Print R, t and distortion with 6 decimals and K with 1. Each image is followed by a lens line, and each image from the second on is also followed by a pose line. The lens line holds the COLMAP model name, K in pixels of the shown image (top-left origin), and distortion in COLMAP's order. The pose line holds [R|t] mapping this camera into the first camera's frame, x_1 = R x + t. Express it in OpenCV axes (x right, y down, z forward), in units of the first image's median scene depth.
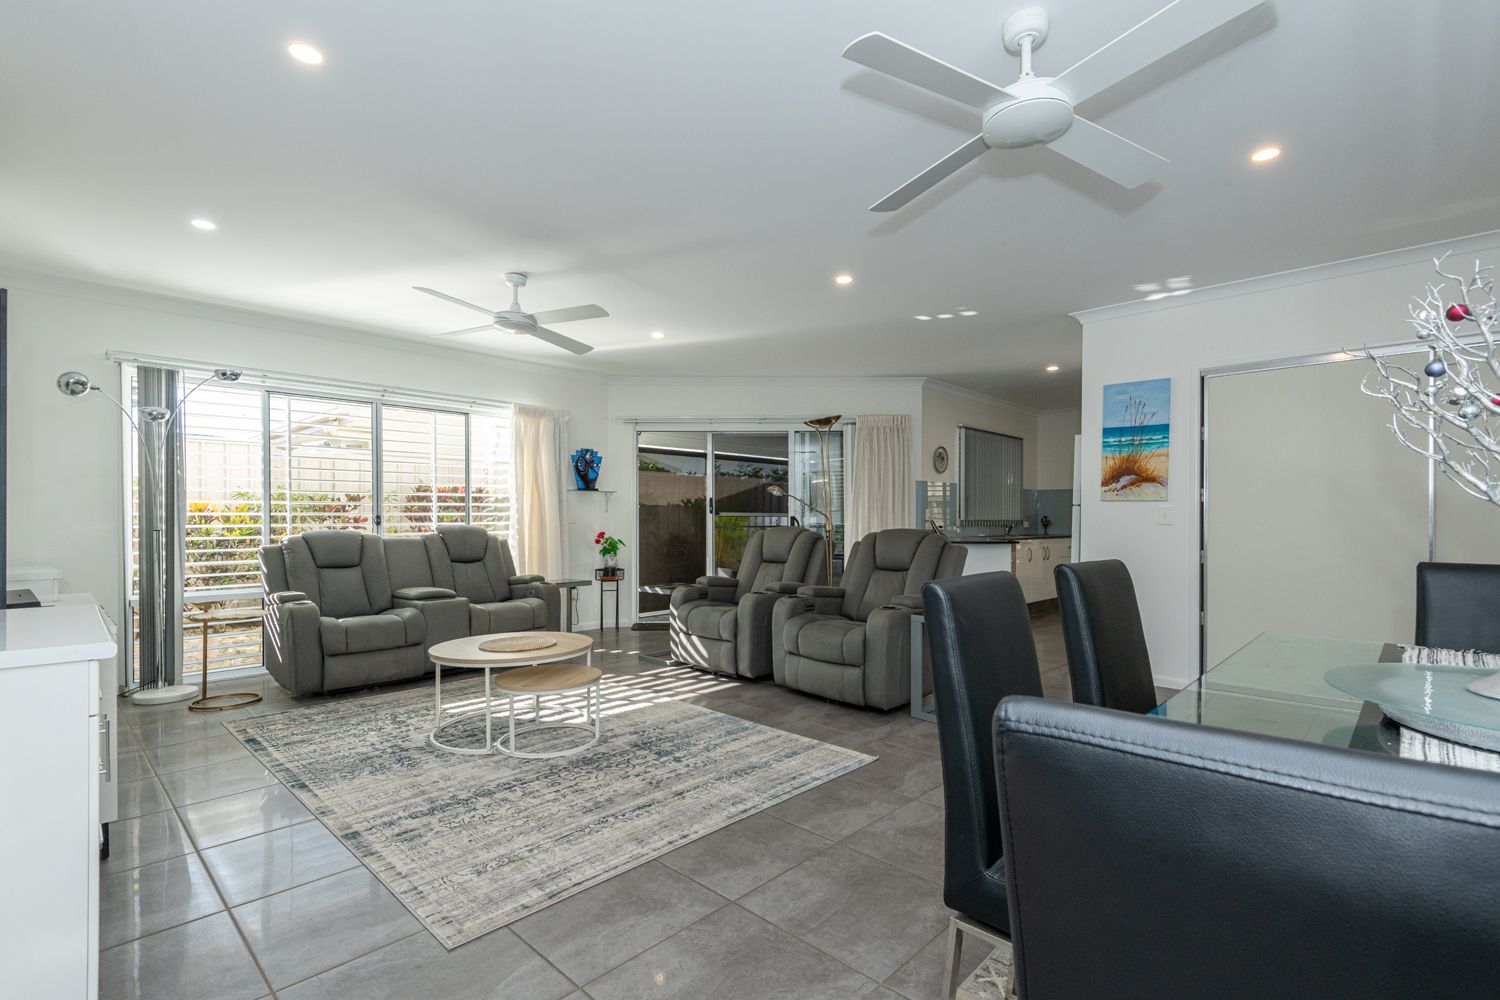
lens RADIAL K [[688.6, 0, 746.6], [0, 688.6, 521.7], [0, 0, 1]] dist [0.001702, 0.000095]
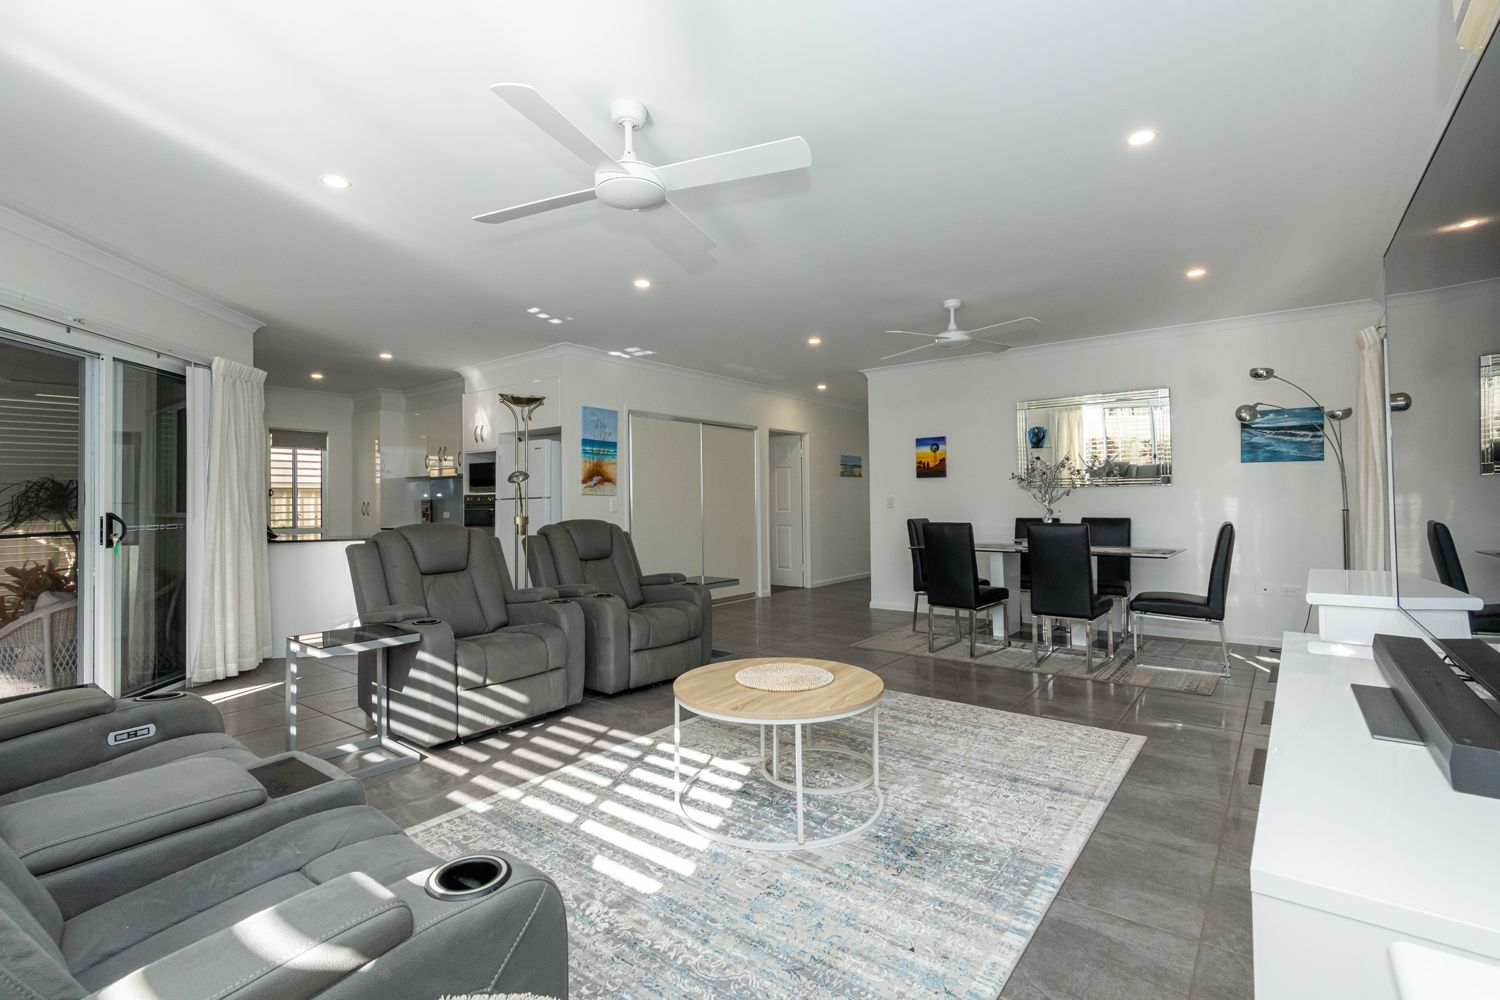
lens RADIAL K [[697.9, 0, 753.1], [0, 697.9, 485.1], [0, 0, 1]] dist [0.001235, 0.000041]
pose [[-0.120923, 0.024957, 0.992348, -0.837515], [0.016580, 0.999595, -0.023119, -0.013377], [-0.992523, 0.013658, -0.121288, 0.861582]]
